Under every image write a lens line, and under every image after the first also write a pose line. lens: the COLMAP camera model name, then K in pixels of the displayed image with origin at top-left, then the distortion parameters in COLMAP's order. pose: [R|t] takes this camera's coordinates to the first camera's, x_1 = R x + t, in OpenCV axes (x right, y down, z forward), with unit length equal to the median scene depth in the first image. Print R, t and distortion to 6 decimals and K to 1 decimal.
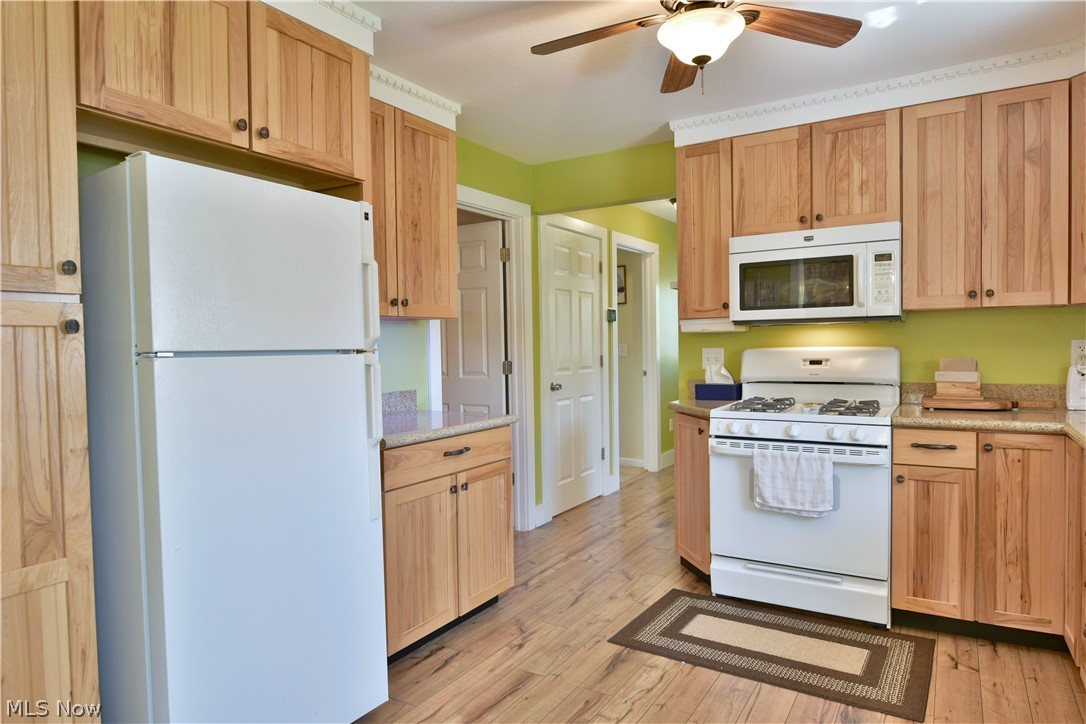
lens RADIAL K [[657.9, 0, 535.3], [0, 657.9, 368.0], [0, 0, 1]] dist [-0.010956, -0.006115]
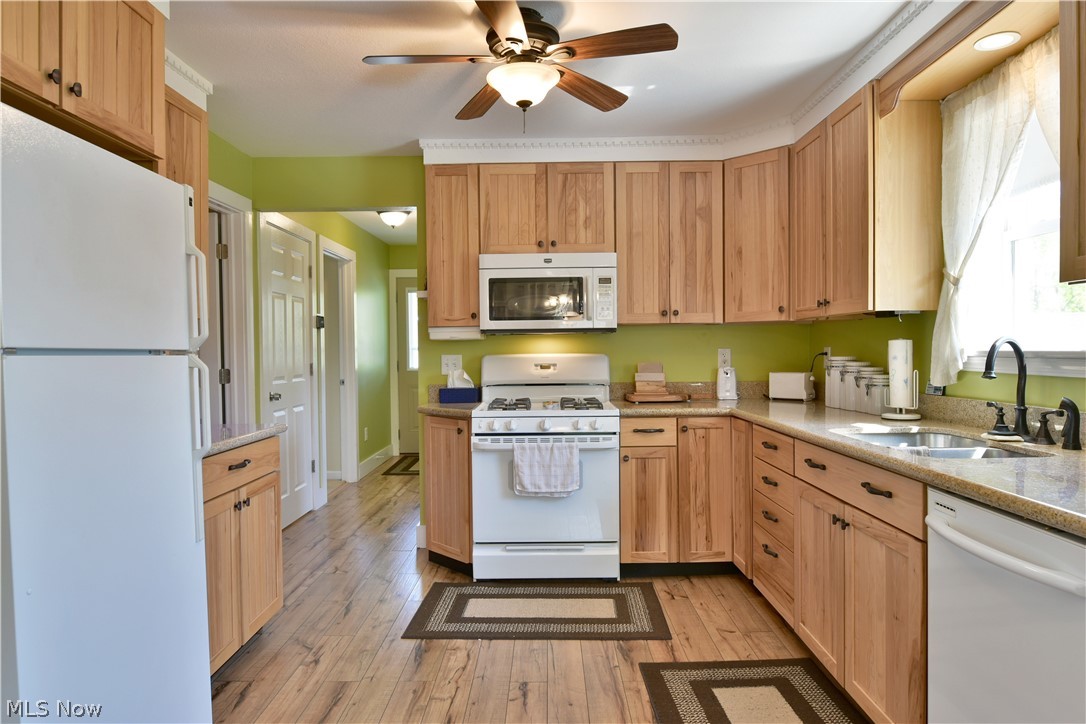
lens RADIAL K [[657.9, 0, 562.1], [0, 657.9, 365.8], [0, 0, 1]] dist [-0.010956, -0.006115]
pose [[0.854640, -0.004834, 0.519199, -0.192015], [0.014567, 0.999786, -0.014670, 0.008929], [-0.519017, 0.020101, 0.854528, -0.014094]]
